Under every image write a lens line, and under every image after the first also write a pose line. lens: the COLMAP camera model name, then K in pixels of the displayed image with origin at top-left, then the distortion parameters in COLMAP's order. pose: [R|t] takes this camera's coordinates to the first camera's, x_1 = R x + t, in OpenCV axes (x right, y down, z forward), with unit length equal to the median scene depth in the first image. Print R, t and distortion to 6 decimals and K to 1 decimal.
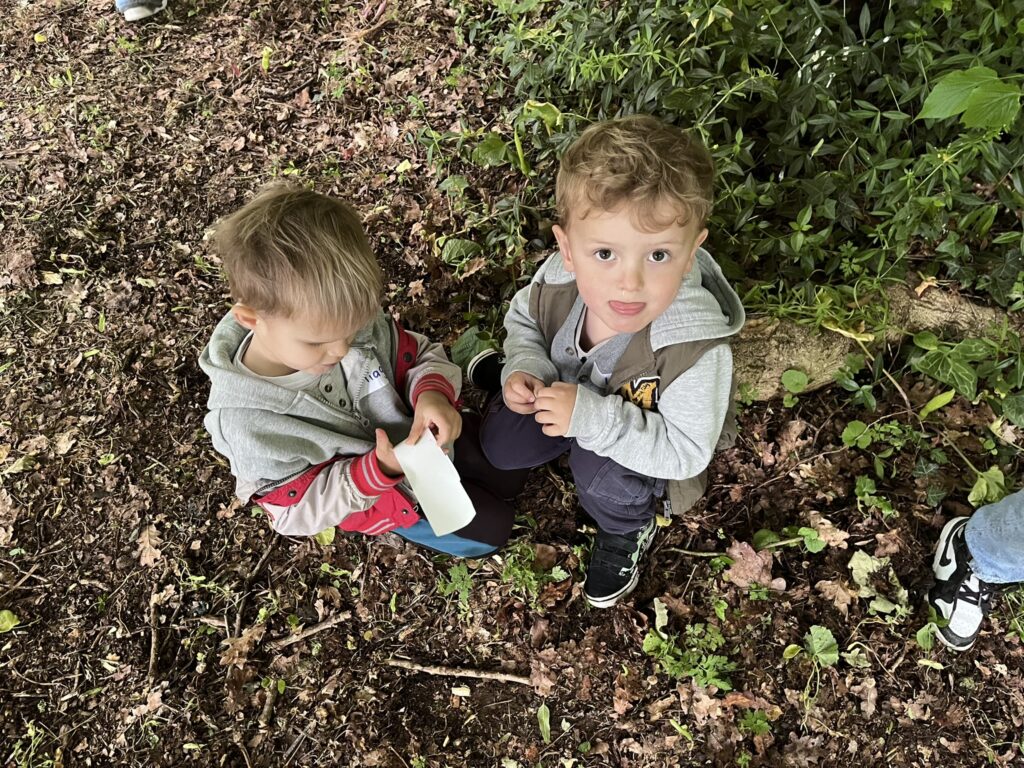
lens RADIAL K [[785.1, 0, 512.7], [0, 785.1, 384.9], [0, 0, 1]] dist [-0.008732, -0.008775]
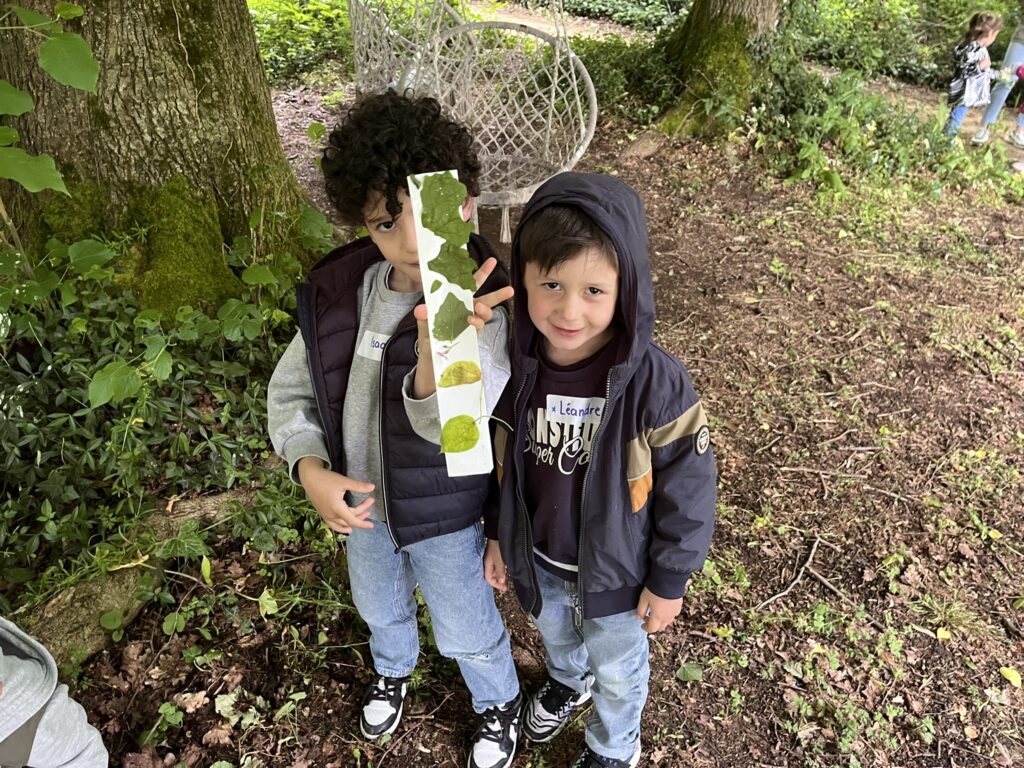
lens RADIAL K [[785.1, 0, 510.8], [0, 785.1, 382.5], [0, 0, 1]] dist [-0.008732, -0.008775]
pose [[0.631615, -0.405231, 0.660946, 0.097979], [0.604801, 0.790923, -0.093040, 0.204082], [-0.485055, 0.458506, 0.744643, -0.416020]]
